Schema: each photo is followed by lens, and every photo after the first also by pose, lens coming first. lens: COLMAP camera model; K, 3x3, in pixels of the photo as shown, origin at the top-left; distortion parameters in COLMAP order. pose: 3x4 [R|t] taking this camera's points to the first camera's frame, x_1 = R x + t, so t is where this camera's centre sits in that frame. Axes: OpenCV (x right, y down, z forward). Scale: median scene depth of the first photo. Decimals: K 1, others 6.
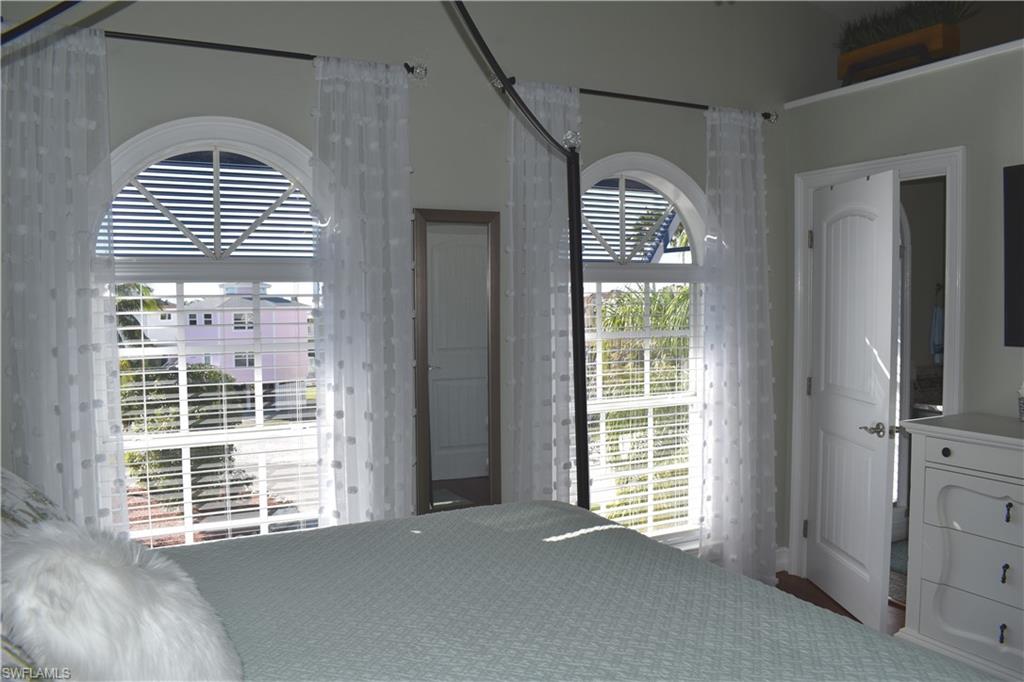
lens RADIAL K [[801.0, 0, 512.0], [0, 801.0, 341.0], [0, 0, 1]] dist [-0.065135, 0.002874]
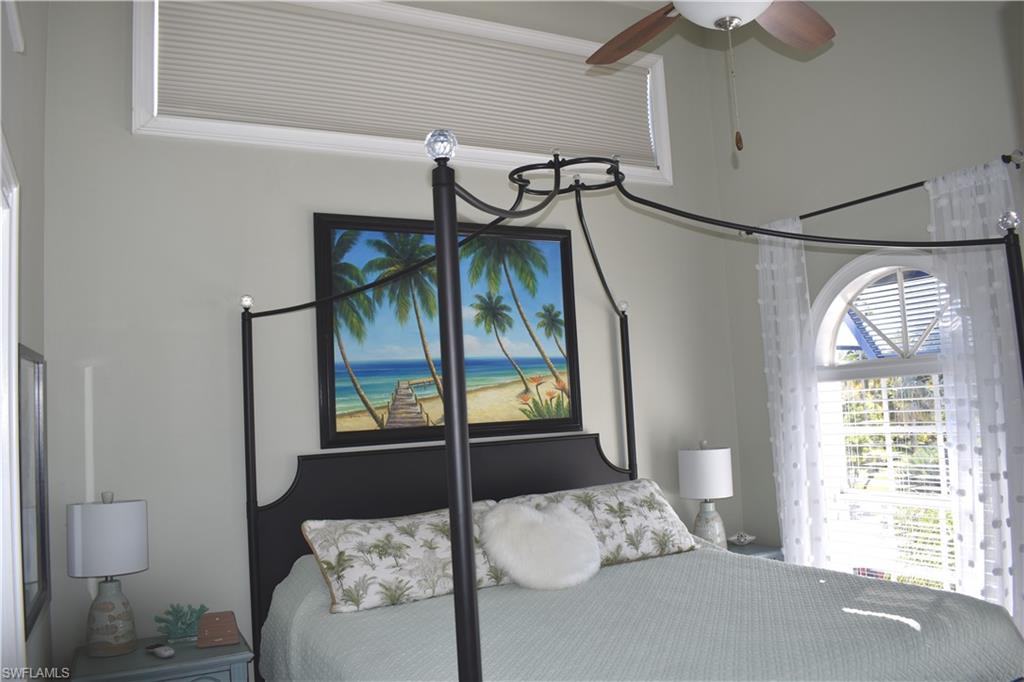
lens RADIAL K [[801.0, 0, 512.0], [0, 801.0, 341.0], [0, 0, 1]] dist [-0.065135, 0.002874]
pose [[0.004433, -0.082670, -0.996567, 1.124718], [-0.003994, 0.996568, -0.082687, -0.030775], [0.999982, 0.004346, 0.004088, 0.505562]]
